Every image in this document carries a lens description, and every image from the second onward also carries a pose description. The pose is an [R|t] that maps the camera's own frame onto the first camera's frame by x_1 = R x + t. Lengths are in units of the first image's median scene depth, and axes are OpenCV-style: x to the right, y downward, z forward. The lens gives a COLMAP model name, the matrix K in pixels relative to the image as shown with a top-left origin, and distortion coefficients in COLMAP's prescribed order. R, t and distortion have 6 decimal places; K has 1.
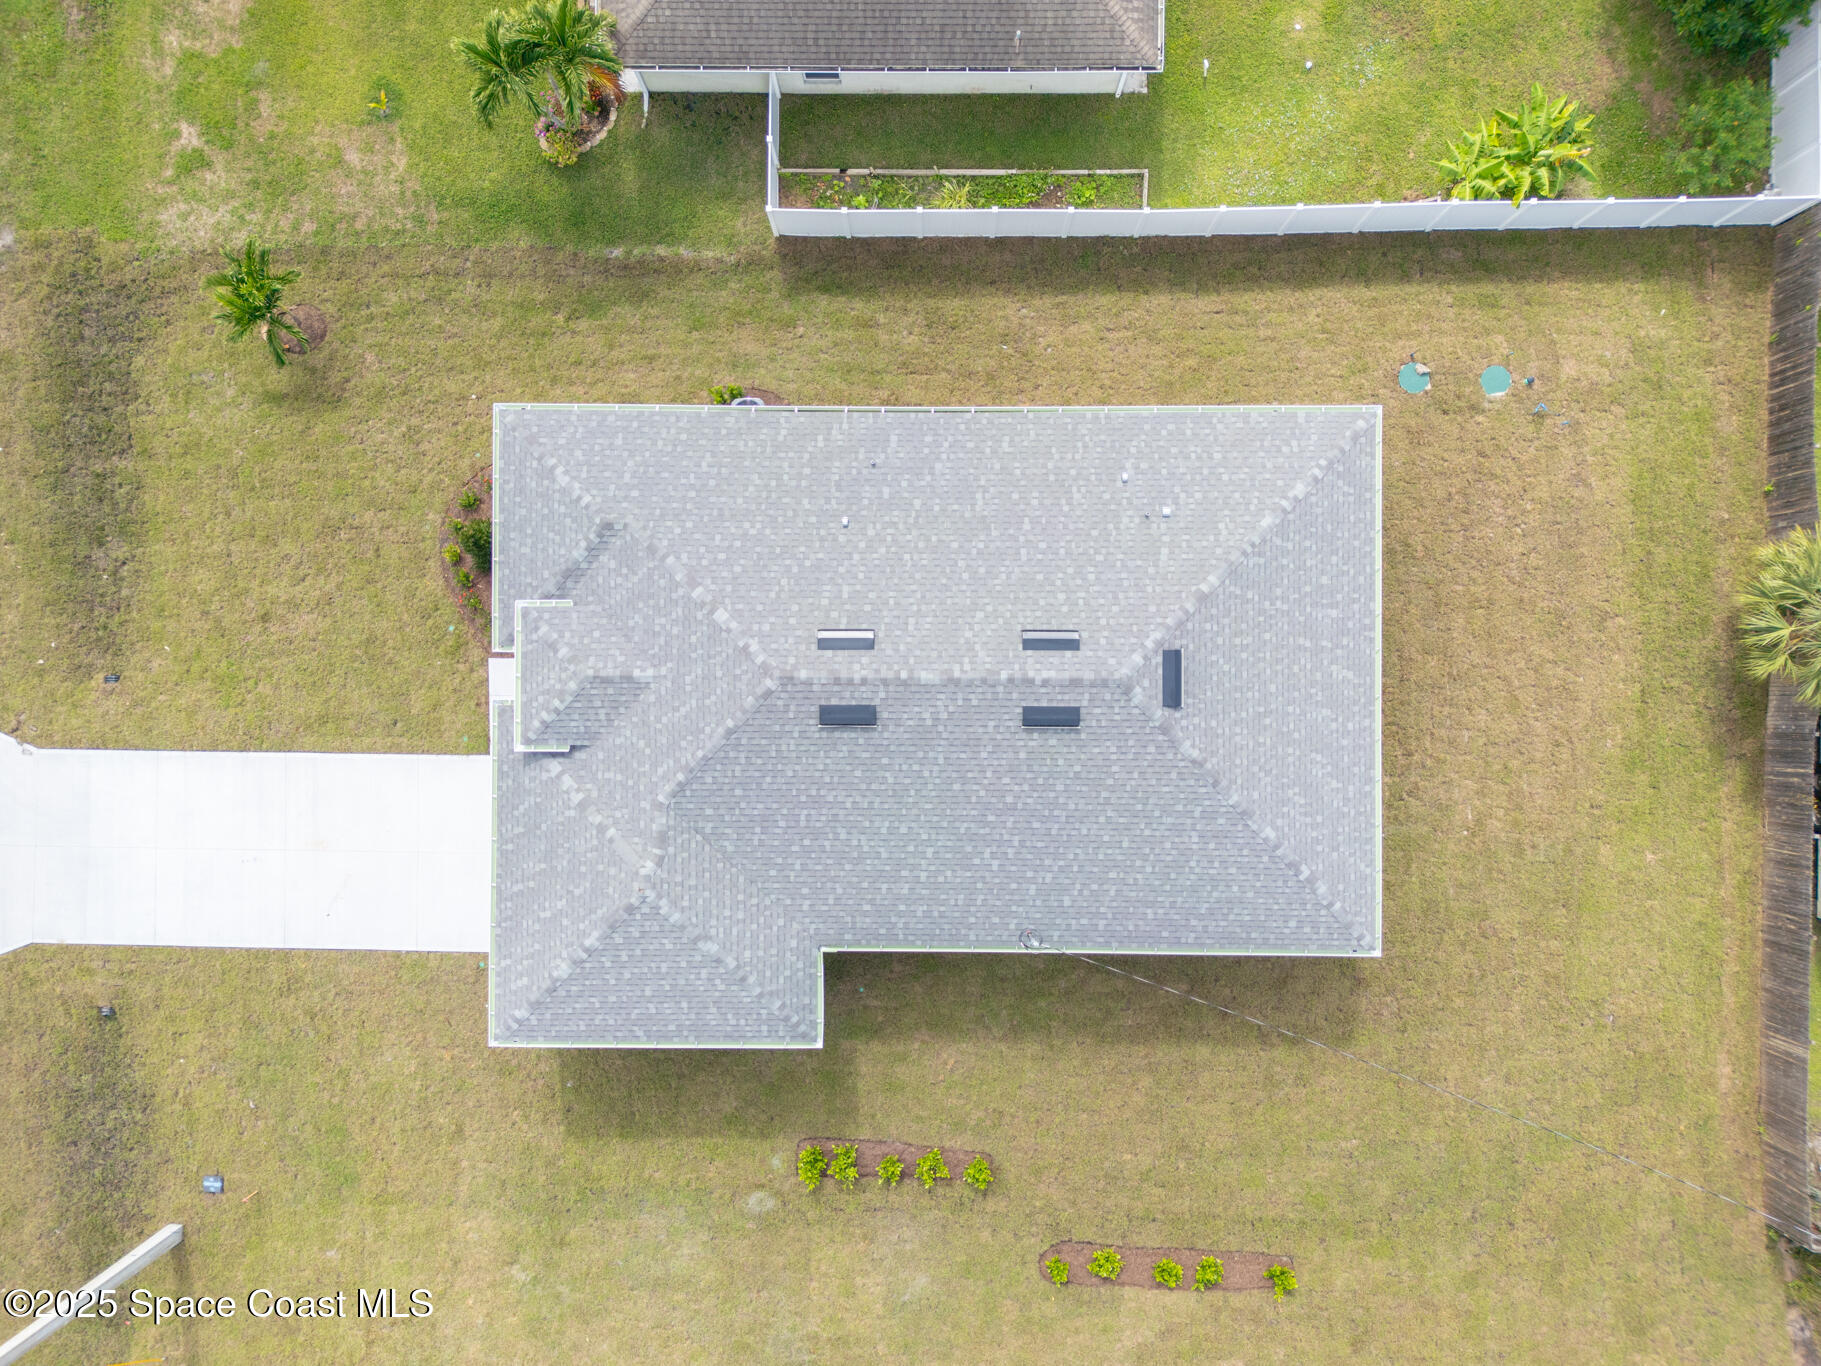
lens RADIAL K [[1287.9, 0, 910.5], [0, 1287.9, 683.0], [0, 0, 1]] dist [0.083766, -0.093428]
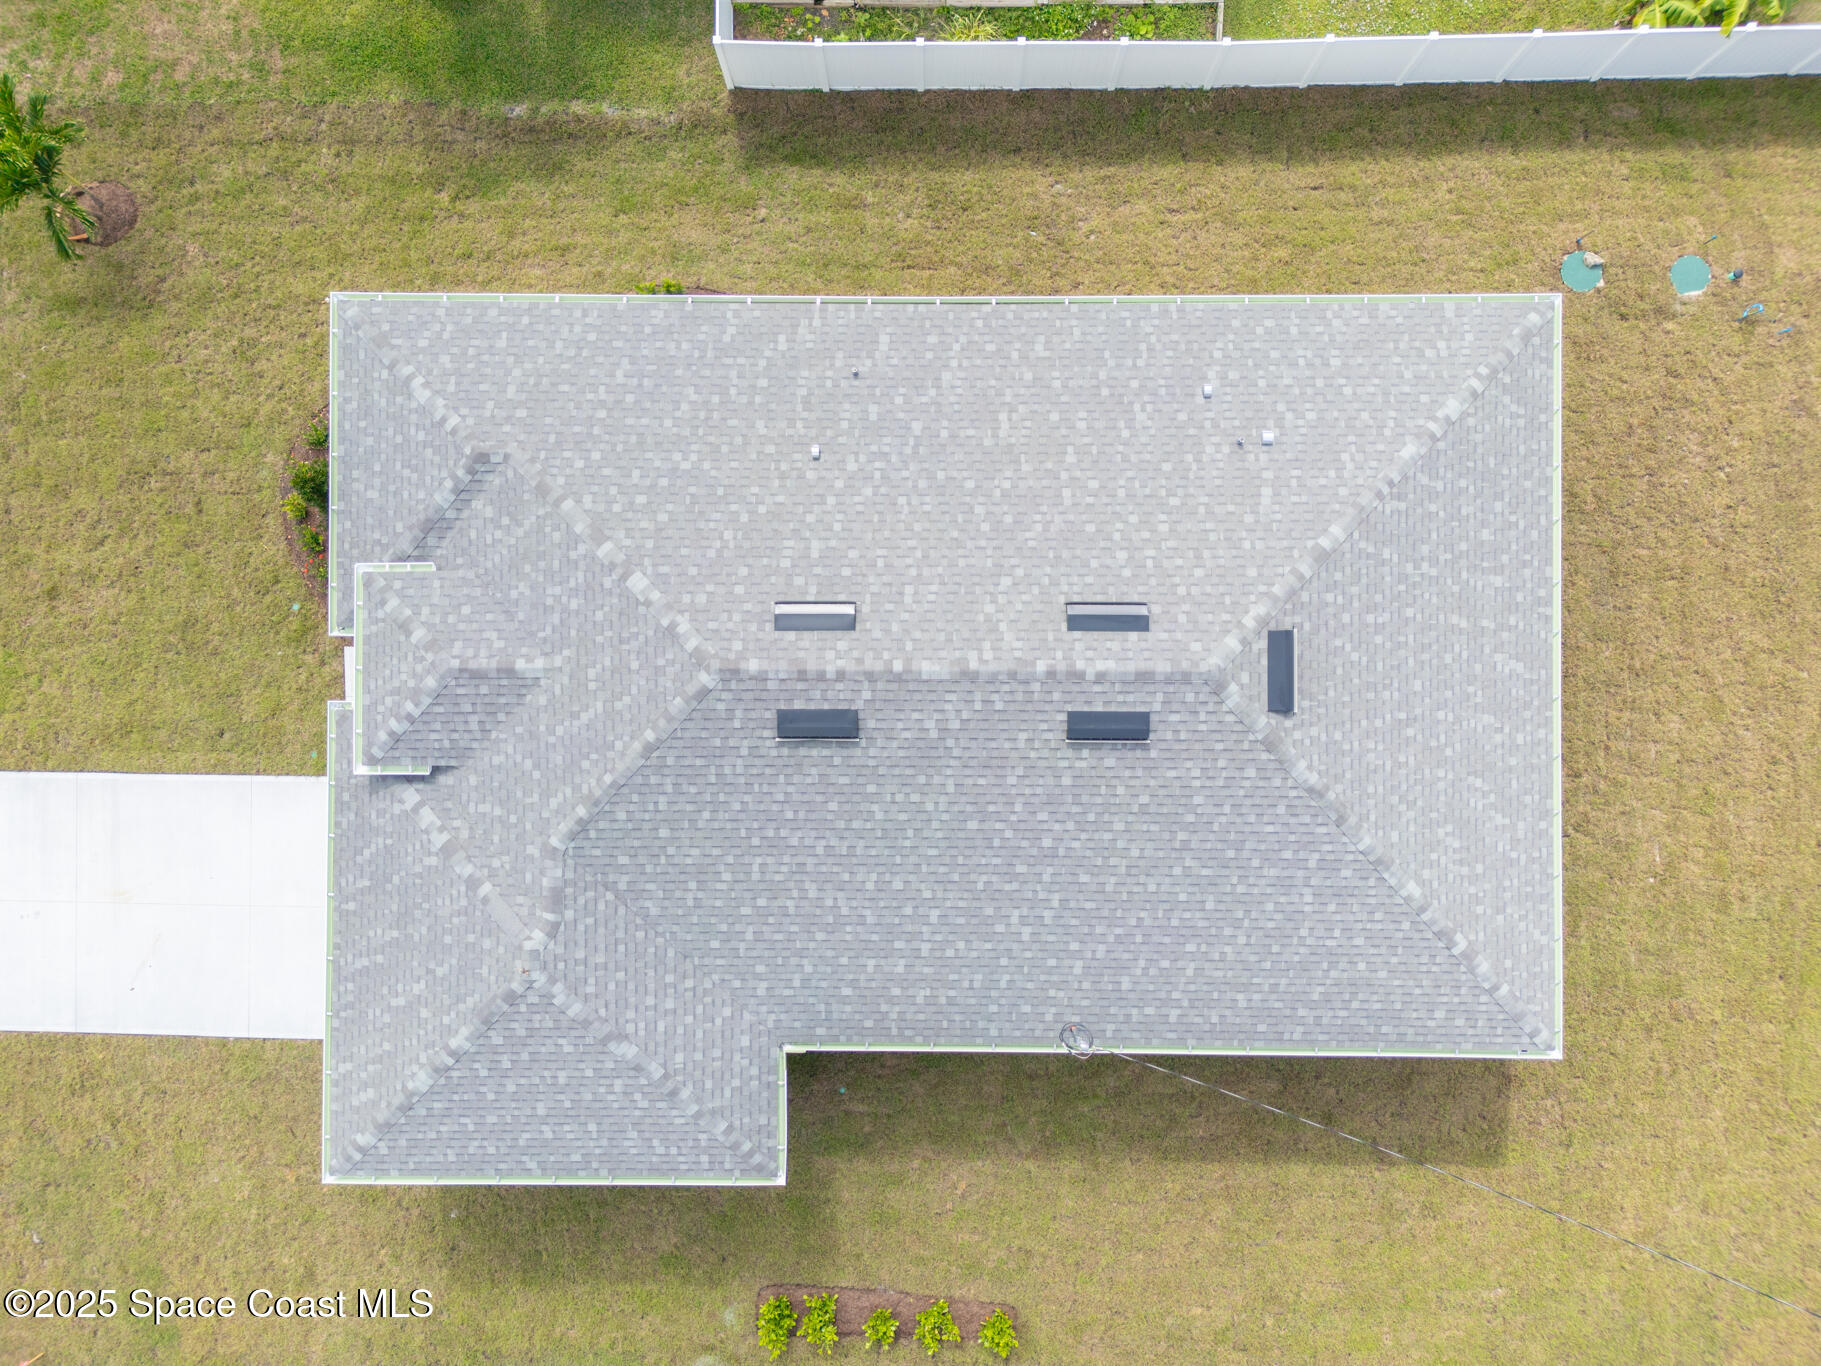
lens RADIAL K [[1287.9, 0, 910.5], [0, 1287.9, 683.0], [0, 0, 1]] dist [0.083766, -0.093428]
pose [[1.000000, -0.000224, -0.000137, 0.001660], [0.000224, 0.999997, -0.002327, 0.003804], [0.000137, 0.002327, 0.999997, 0.262785]]
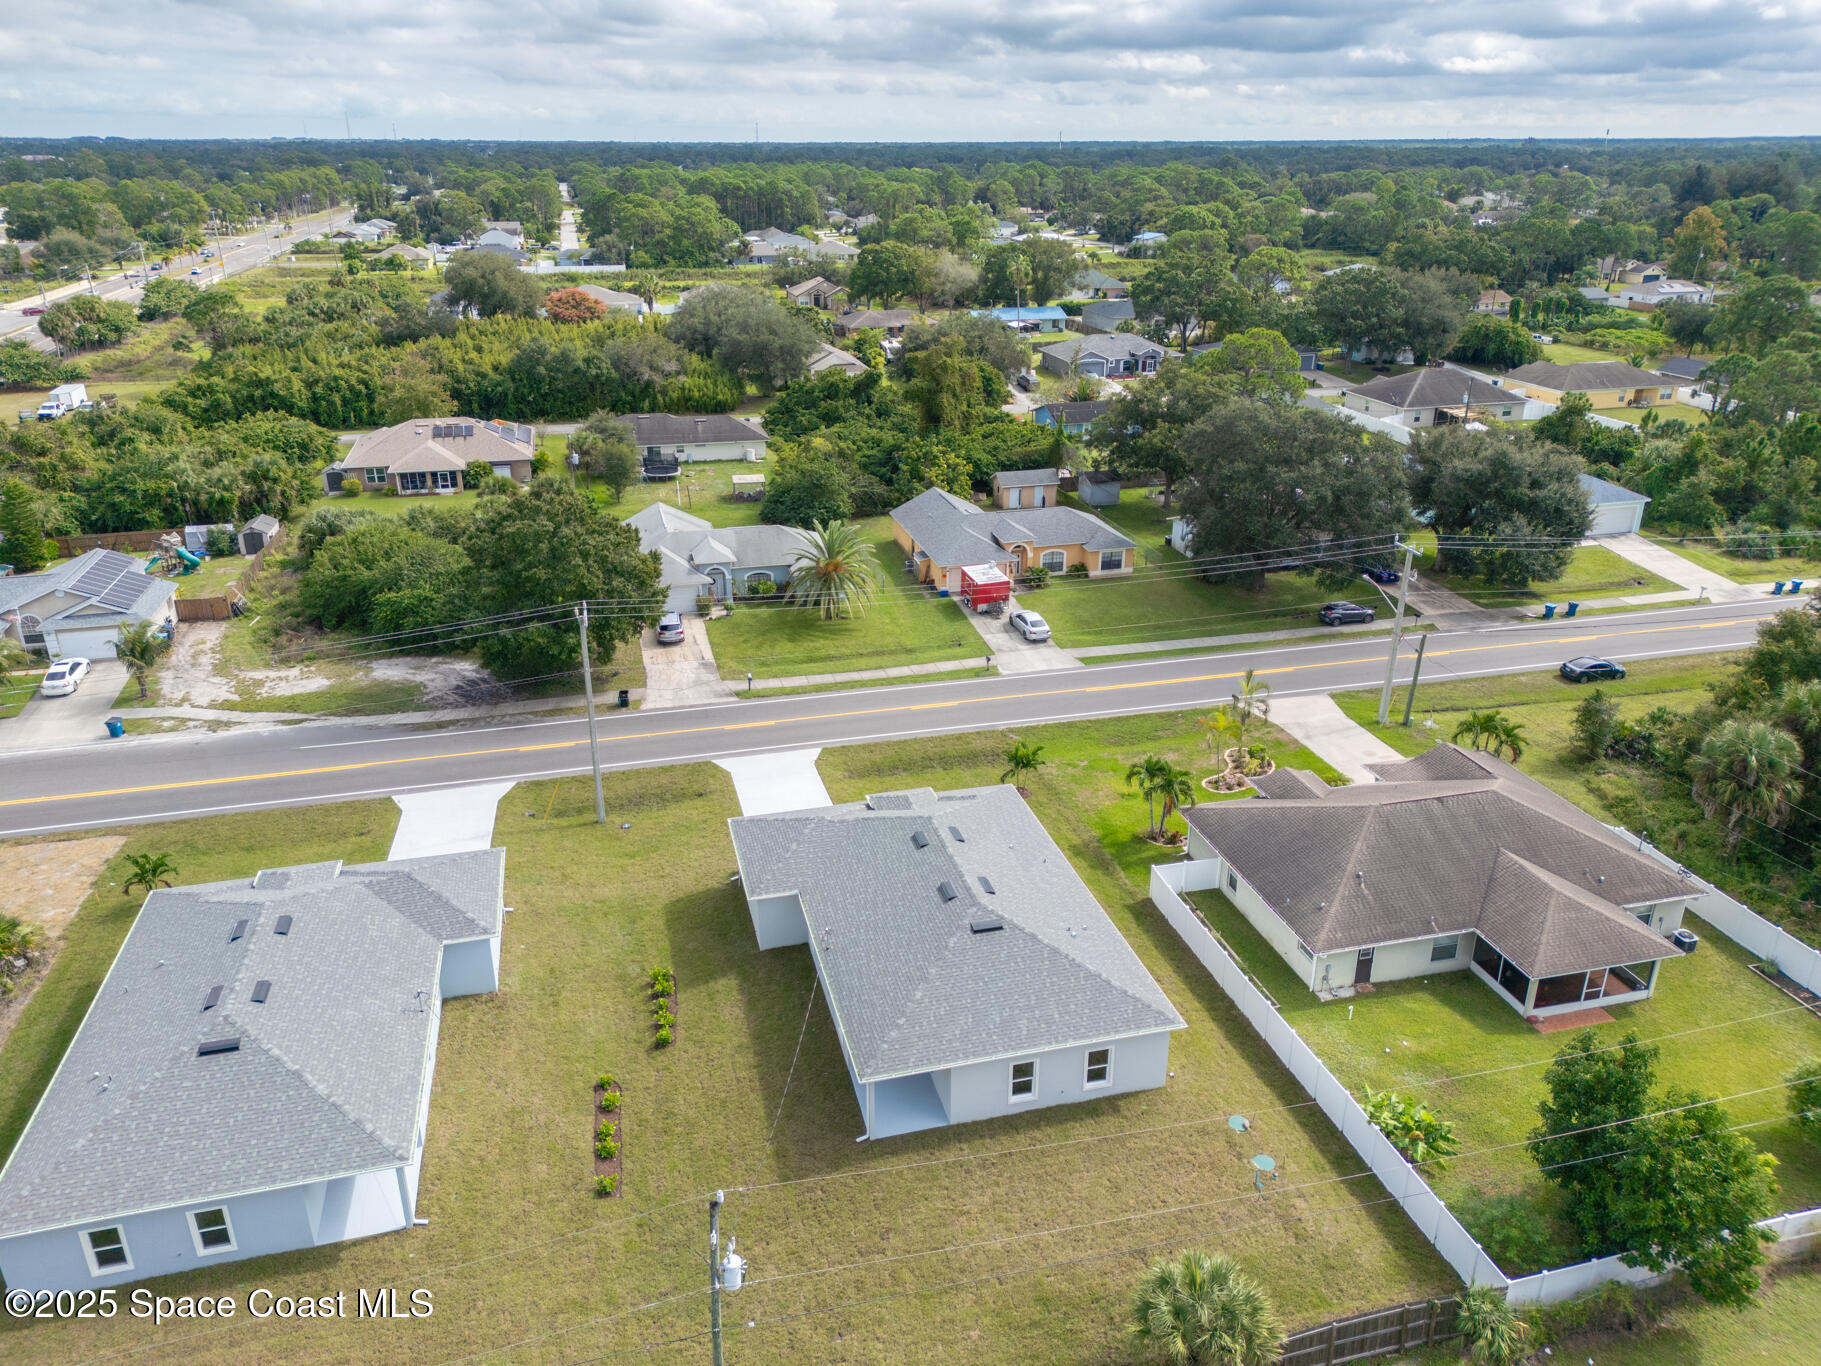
lens RADIAL K [[1287.9, 0, 910.5], [0, 1287.9, 683.0], [0, 0, 1]] dist [0.083766, -0.093428]
pose [[0.251350, 0.388368, -0.886563, 1.471542], [-0.967843, 0.110446, -0.226012, 0.421840], [0.010142, 0.914862, 0.403640, -0.049273]]
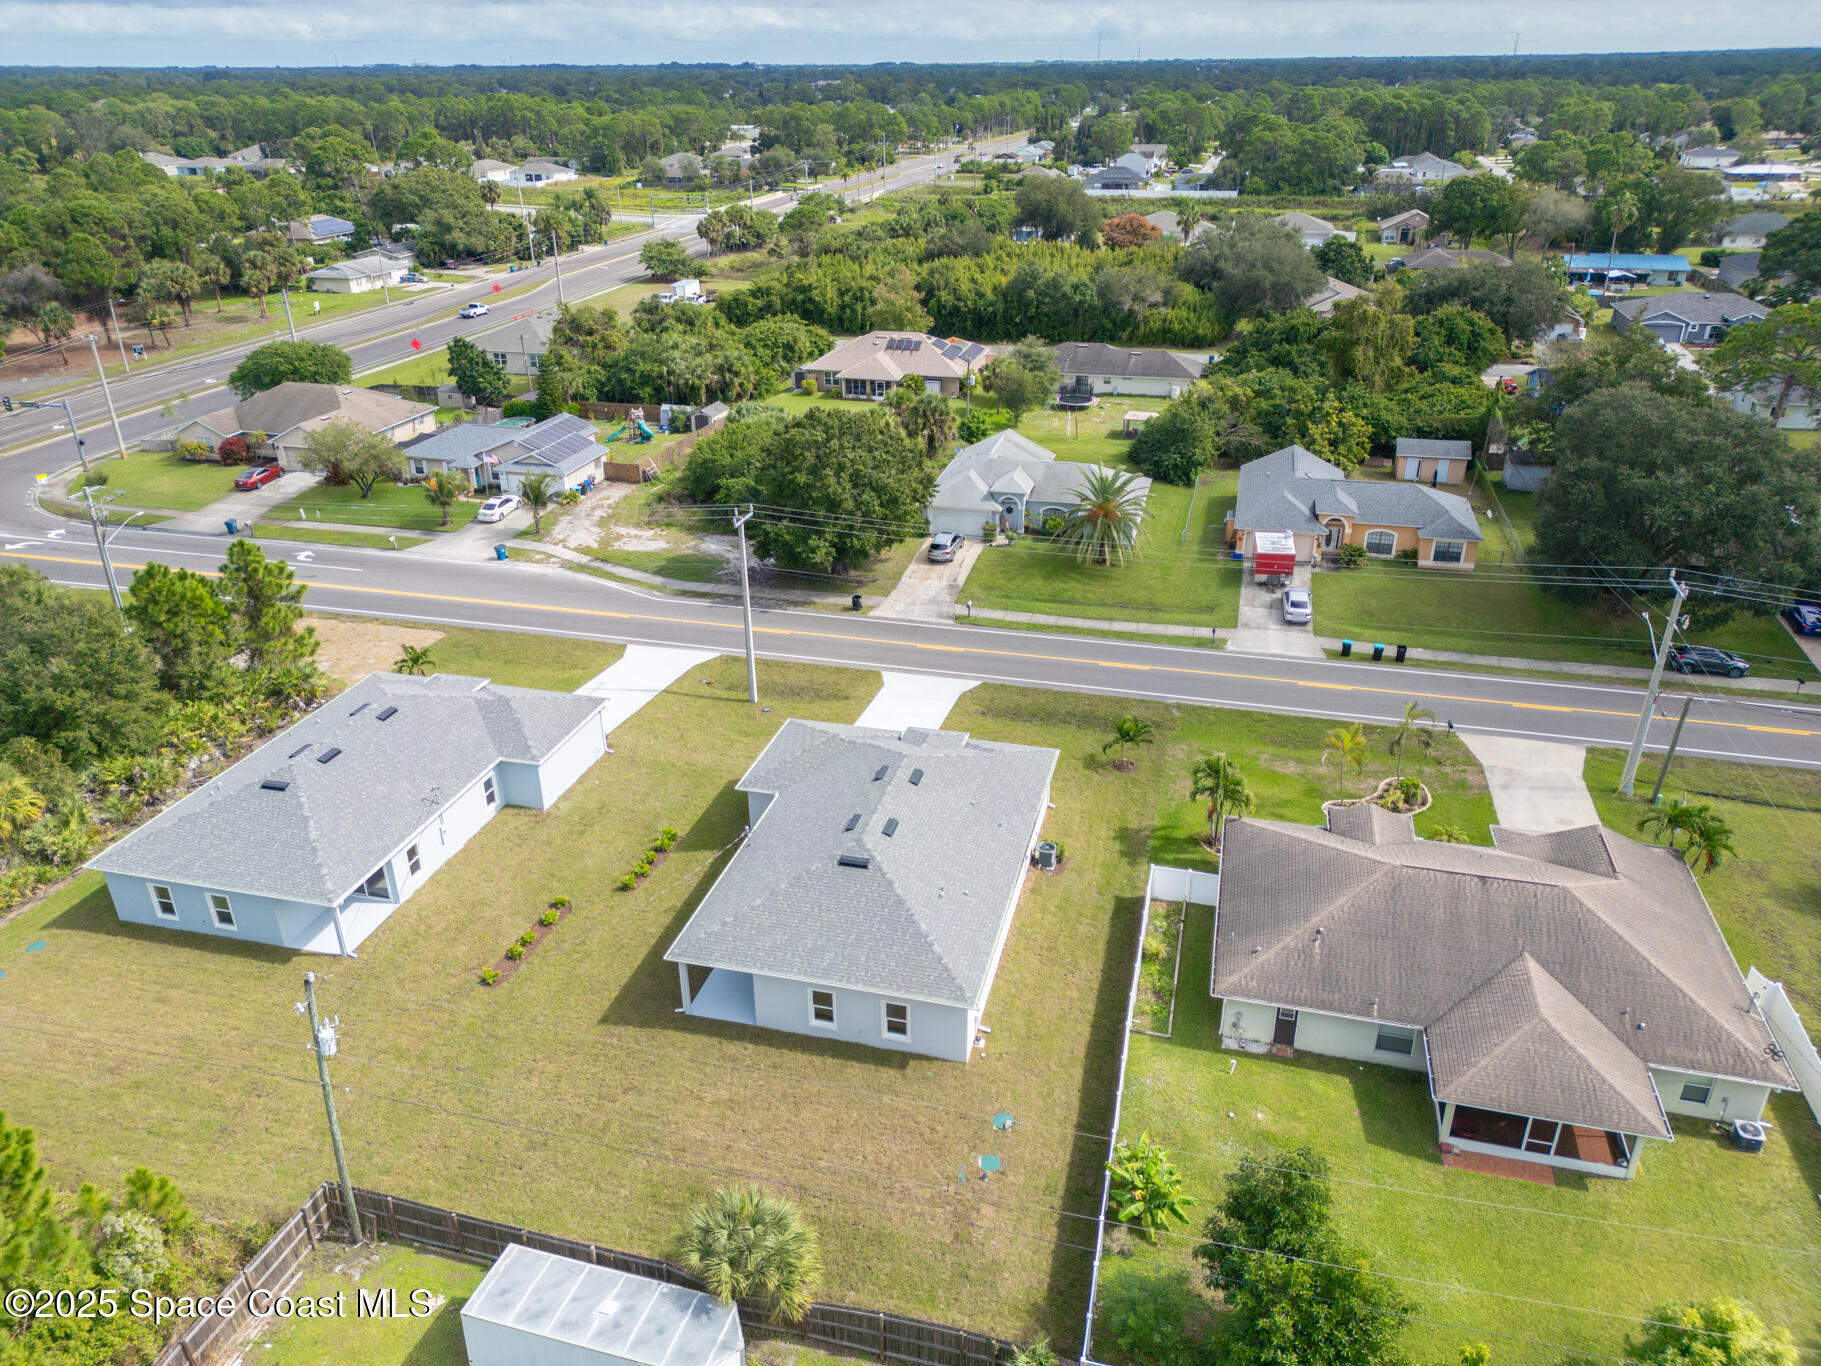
lens RADIAL K [[1287.9, 0, 910.5], [0, 1287.9, 683.0], [0, 0, 1]] dist [0.083766, -0.093428]
pose [[-0.257524, 0.433010, -0.863819, 1.495590], [-0.965866, -0.089437, 0.243114, -0.455084], [0.028014, 0.896941, 0.441262, -0.050230]]
